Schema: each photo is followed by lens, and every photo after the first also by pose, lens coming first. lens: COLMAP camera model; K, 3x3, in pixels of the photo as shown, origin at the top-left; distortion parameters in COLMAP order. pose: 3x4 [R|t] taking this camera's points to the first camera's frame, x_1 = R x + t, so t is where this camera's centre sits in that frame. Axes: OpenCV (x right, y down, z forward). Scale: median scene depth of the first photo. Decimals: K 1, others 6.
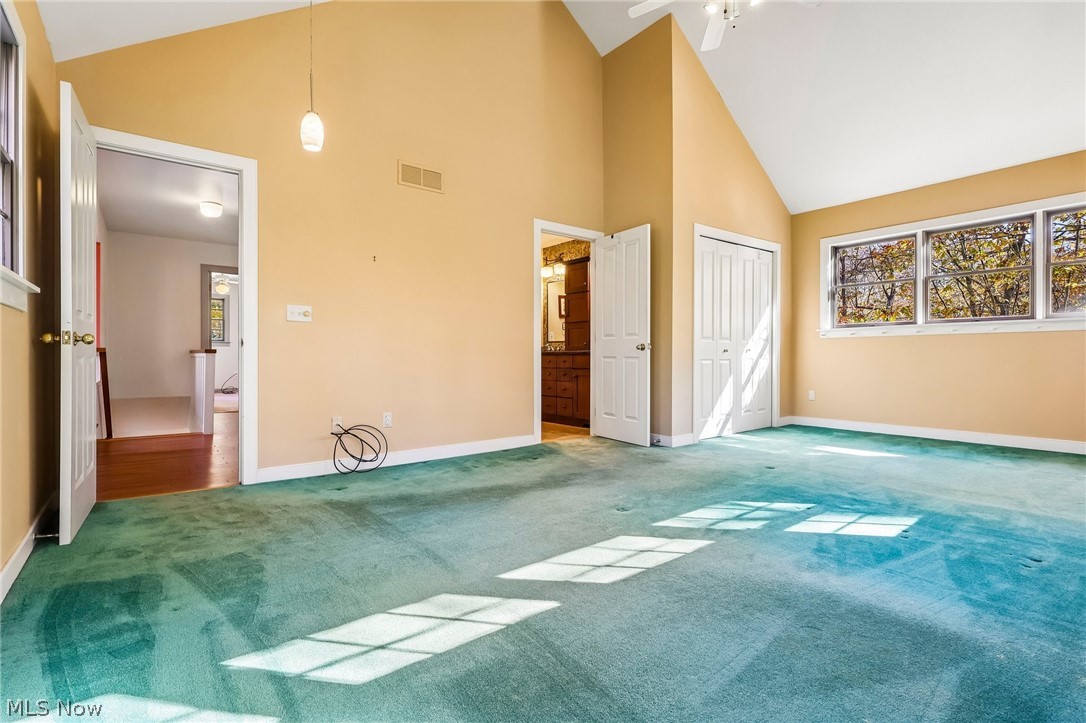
lens RADIAL K [[505.3, 0, 536.1], [0, 505.3, 356.9], [0, 0, 1]] dist [-0.001440, -0.000016]
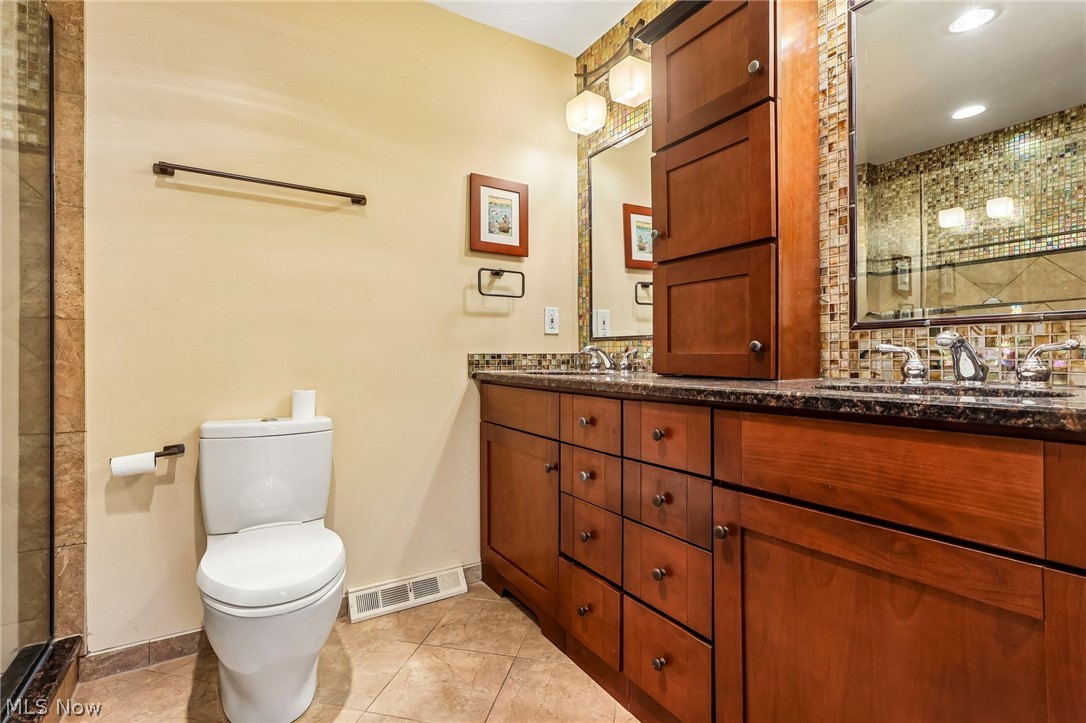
lens RADIAL K [[505.3, 0, 536.1], [0, 505.3, 356.9], [0, 0, 1]] dist [-0.001440, -0.000016]
pose [[0.993331, -0.001107, -0.115292, 0.025753], [0.001013, 0.999999, -0.000875, -0.018731], [0.115293, 0.000753, 0.993331, 0.691829]]
